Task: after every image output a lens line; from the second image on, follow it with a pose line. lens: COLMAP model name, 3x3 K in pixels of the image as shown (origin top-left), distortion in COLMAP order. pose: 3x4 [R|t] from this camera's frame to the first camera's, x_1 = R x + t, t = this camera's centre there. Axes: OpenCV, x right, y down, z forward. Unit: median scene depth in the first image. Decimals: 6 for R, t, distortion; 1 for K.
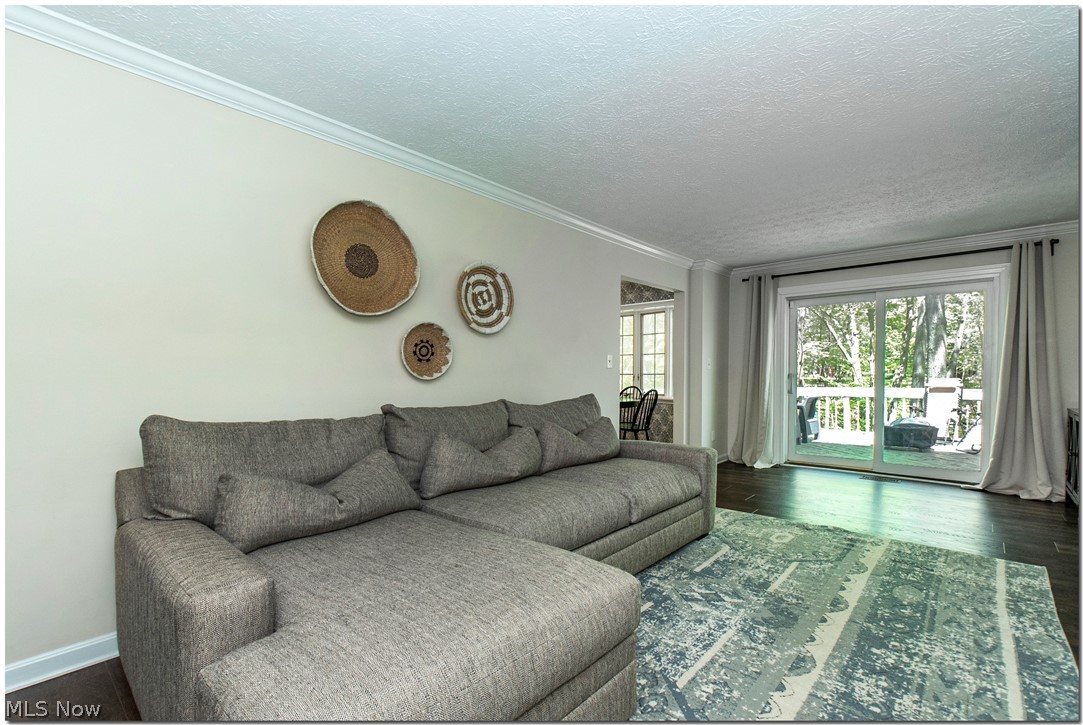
lens RADIAL K [[478.1, 0, 583.1], [0, 478.1, 380.5], [0, 0, 1]] dist [0.000718, 0.000640]
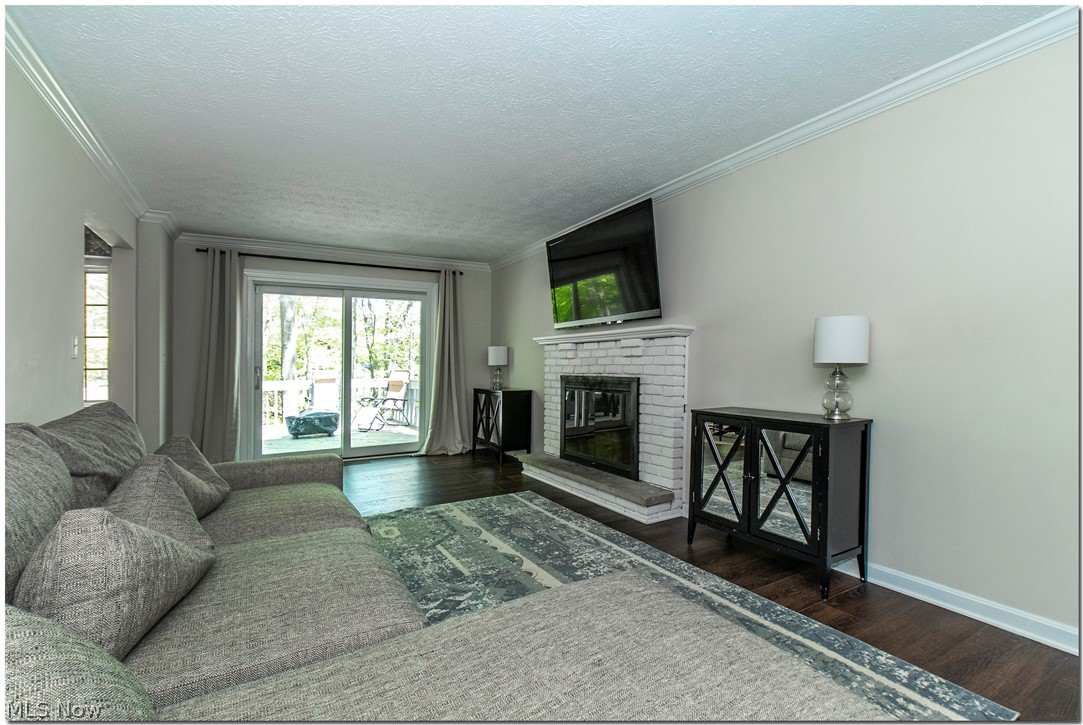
lens RADIAL K [[483.0, 0, 514.8], [0, 483.0, 371.2], [0, 0, 1]] dist [-0.000853, 0.000466]
pose [[0.375118, -0.013512, 0.926878, -0.474904], [0.021124, 0.999759, 0.006026, -0.002081], [-0.926736, 0.017319, 0.375313, 0.456508]]
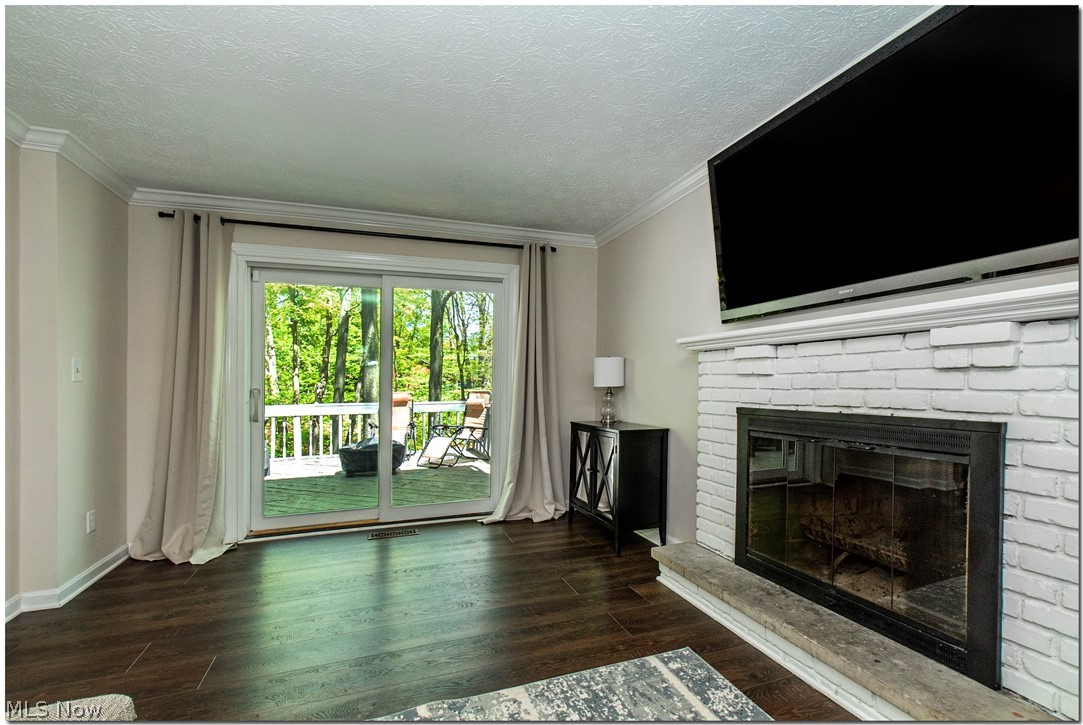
lens RADIAL K [[475.5, 0, 531.0], [0, 475.5, 384.9], [0, 0, 1]] dist [0.000679, 0.000132]
pose [[0.520744, -0.001913, 0.853711, 0.209145], [0.018221, 0.999795, -0.008874, -0.014577], [-0.853518, 0.020177, 0.520672, 0.812668]]
